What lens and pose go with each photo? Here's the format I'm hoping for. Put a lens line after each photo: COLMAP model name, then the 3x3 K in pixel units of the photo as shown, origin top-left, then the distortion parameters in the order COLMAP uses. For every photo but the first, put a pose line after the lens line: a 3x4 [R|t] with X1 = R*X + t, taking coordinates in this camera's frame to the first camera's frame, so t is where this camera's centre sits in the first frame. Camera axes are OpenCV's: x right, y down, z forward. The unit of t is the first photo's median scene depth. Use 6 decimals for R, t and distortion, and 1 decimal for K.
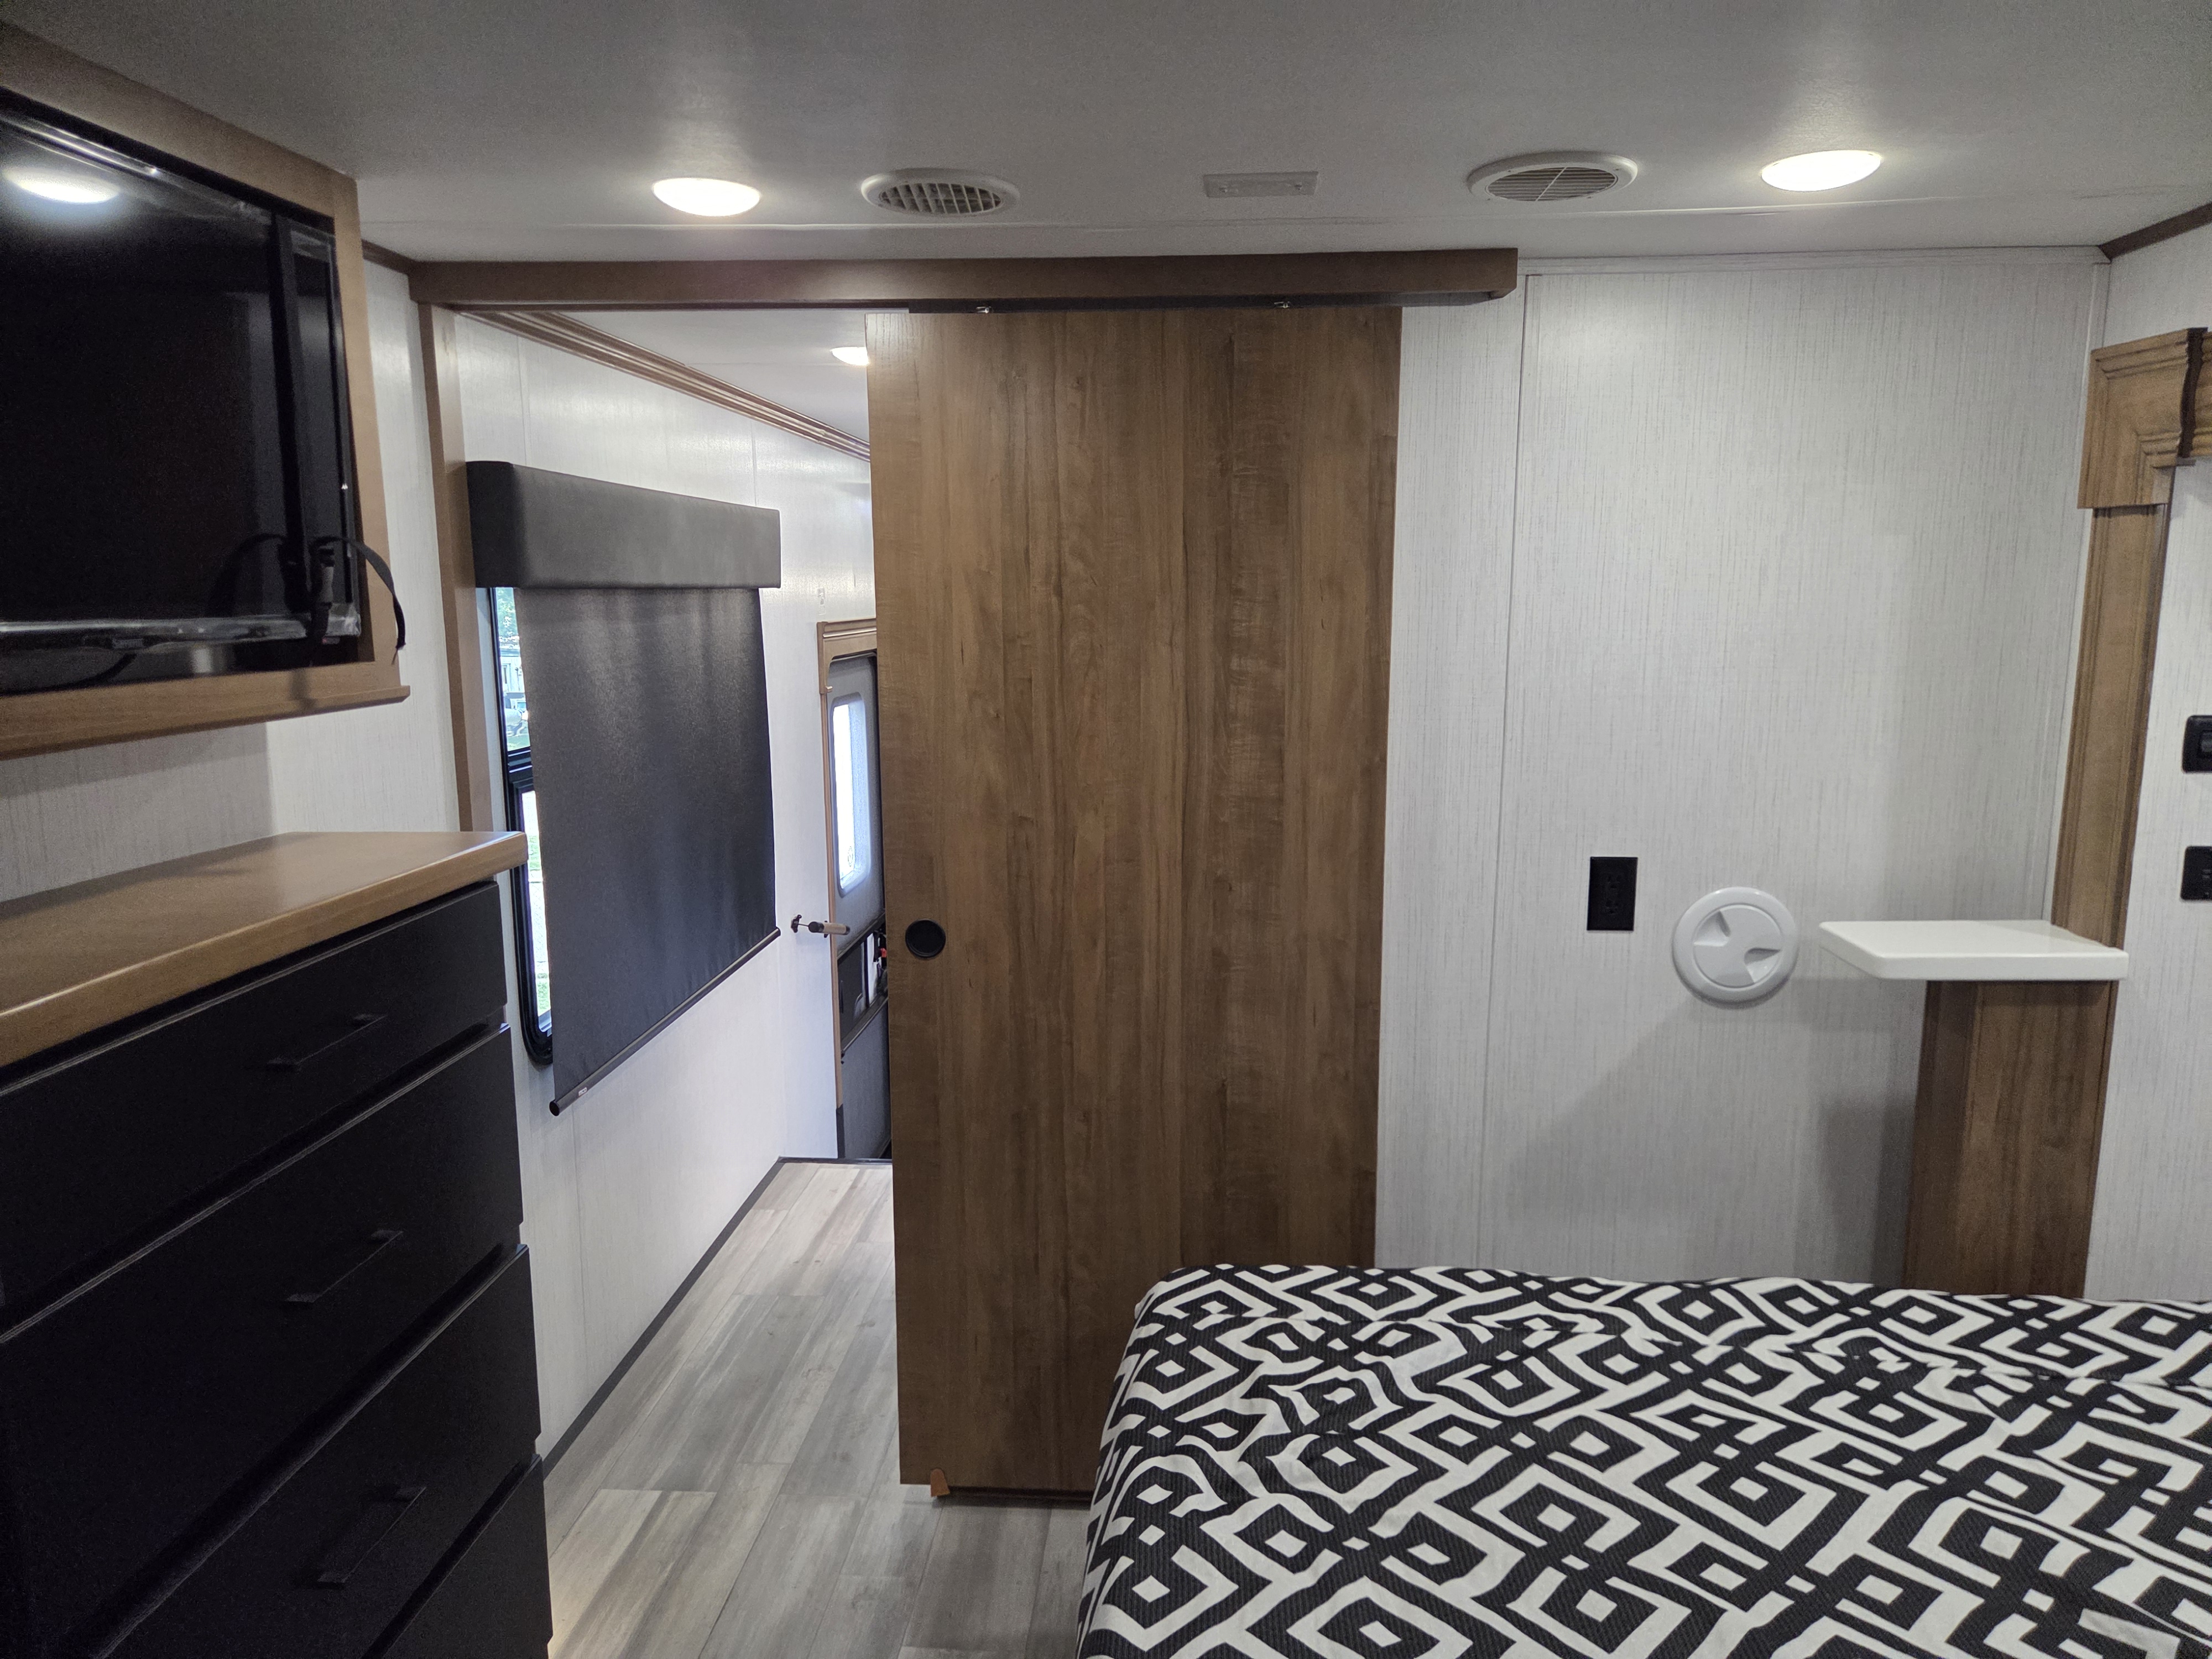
lens RADIAL K [[1473.9, 0, 1106.0], [0, 1473.9, 829.5], [0, 0, 1]] dist [0.004964, 0.001185]
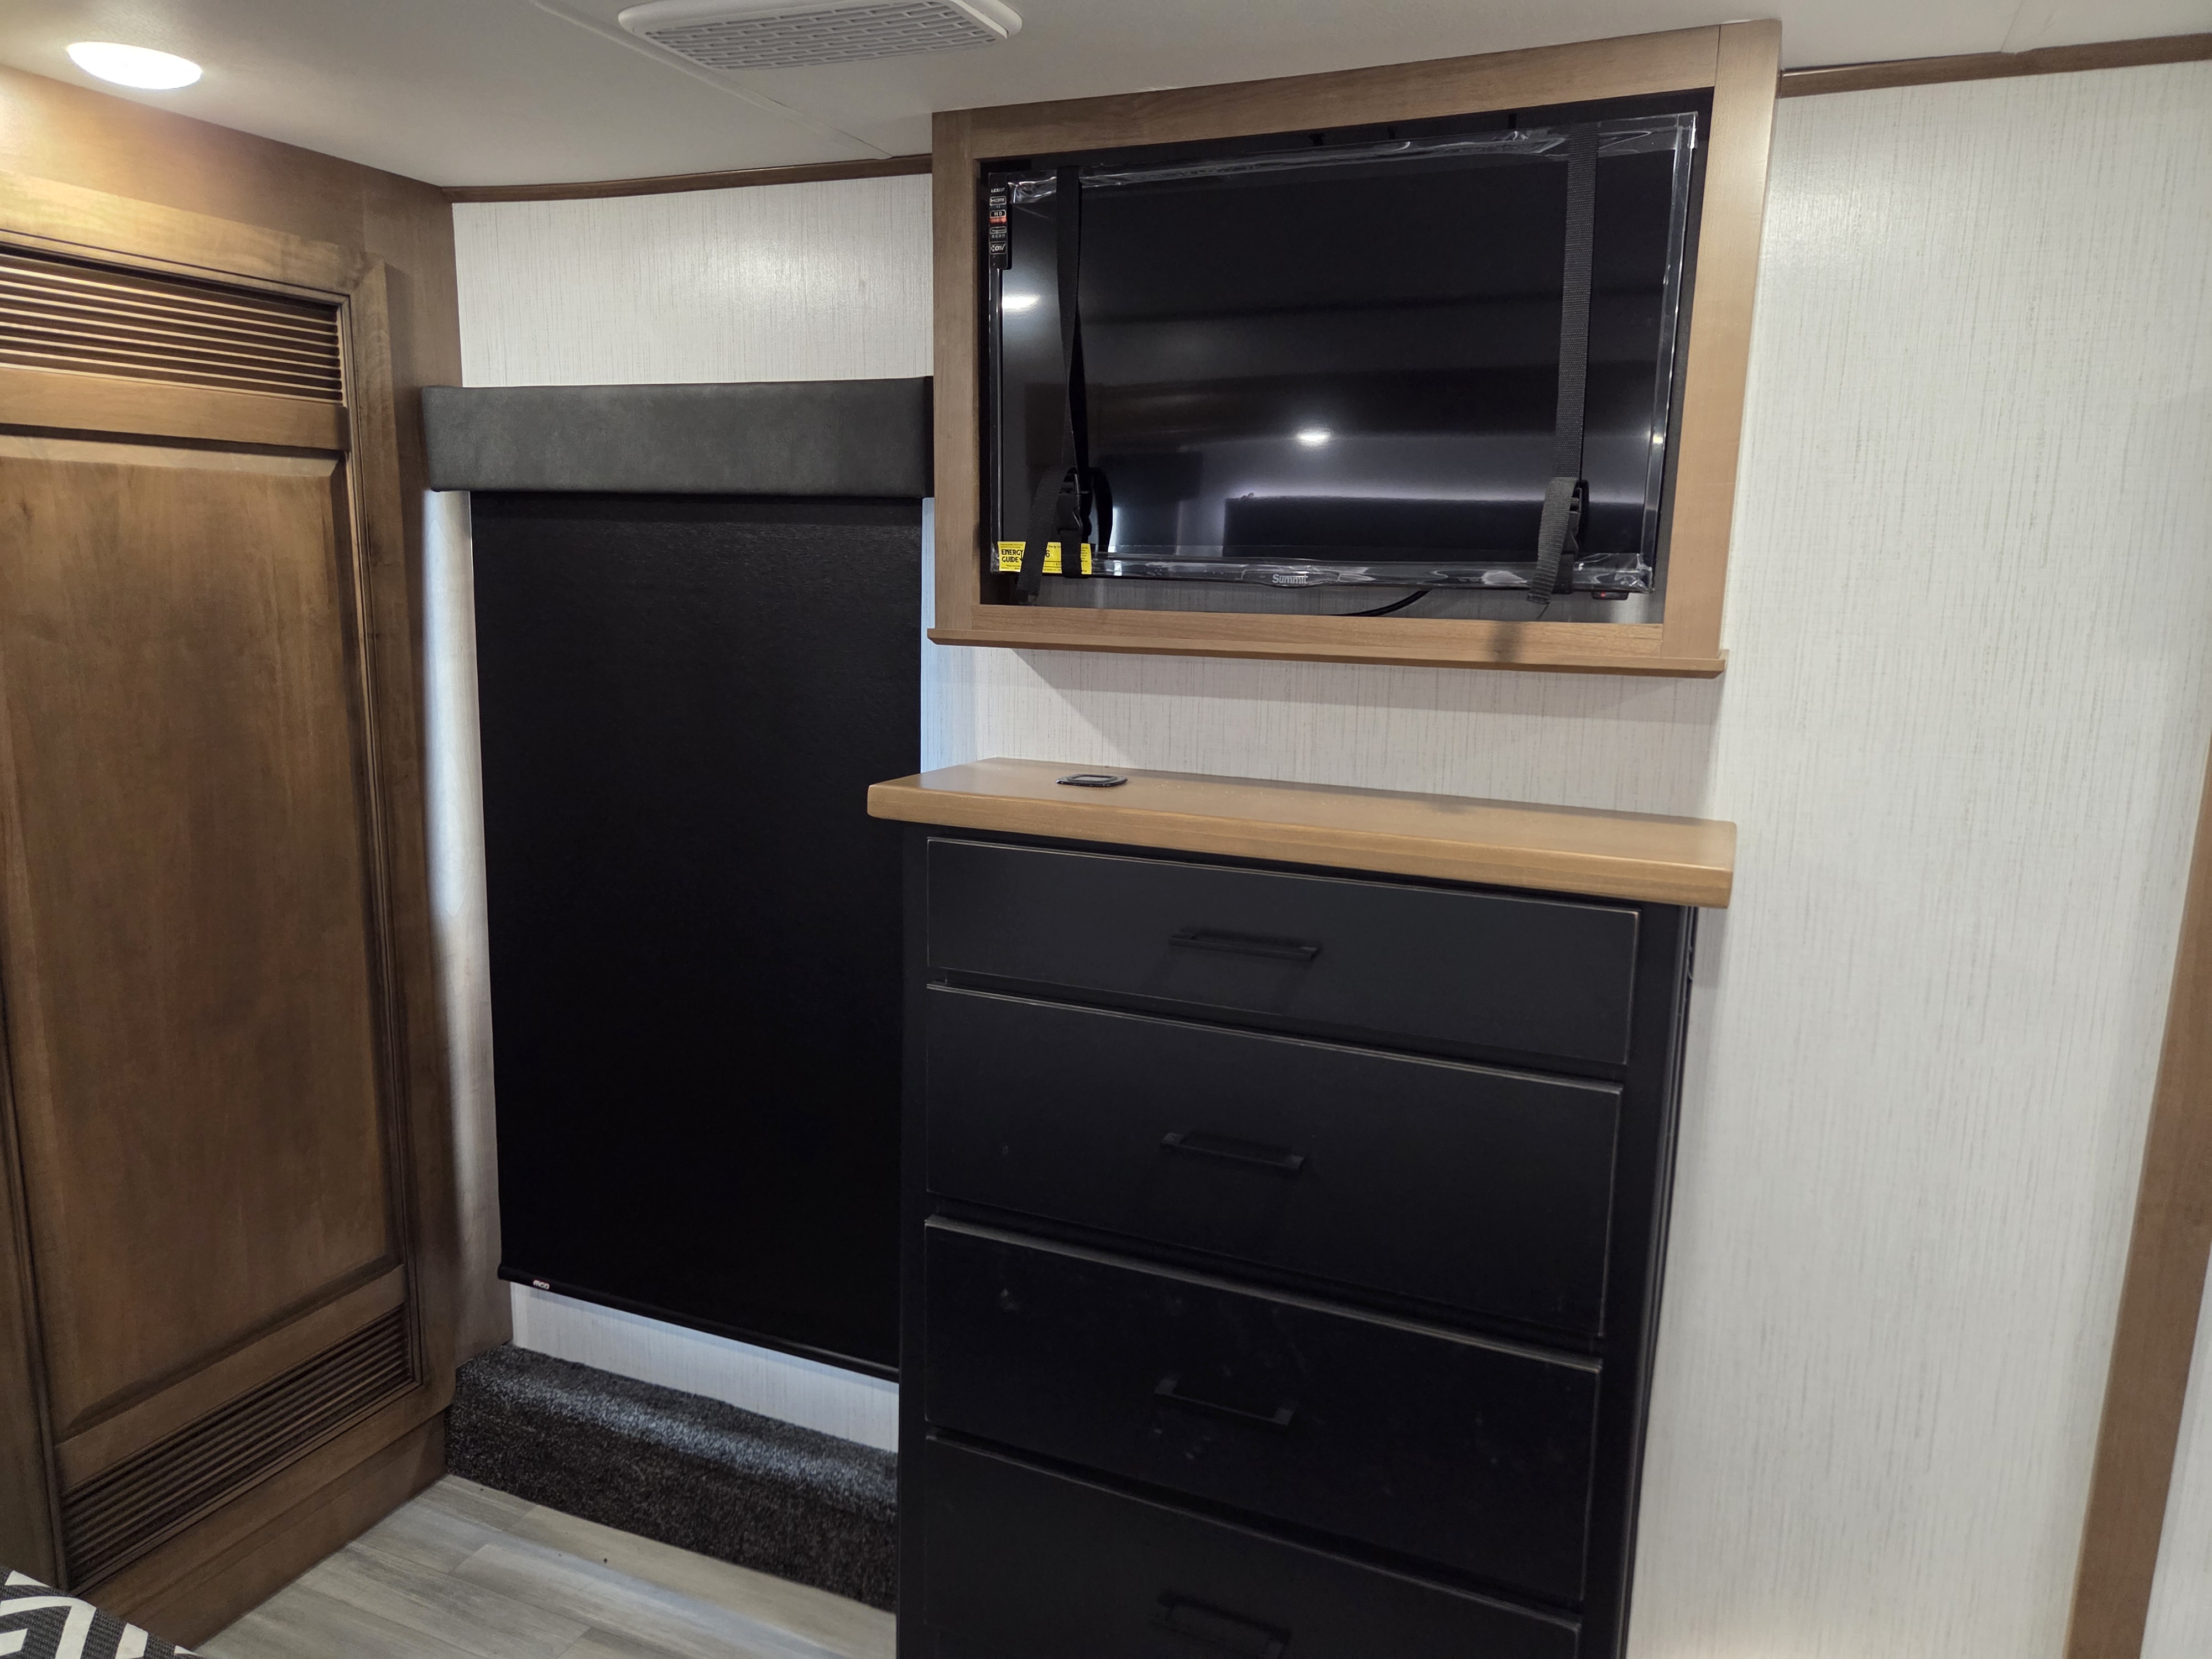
lens RADIAL K [[1473.9, 0, 1106.0], [0, 1473.9, 829.5], [0, 0, 1]] dist [0.004964, 0.001185]
pose [[-0.342934, 0.171366, -0.923596, 0.440029], [-0.170352, 0.955571, 0.240551, -0.163628], [0.923784, 0.239830, -0.298505, 1.065271]]
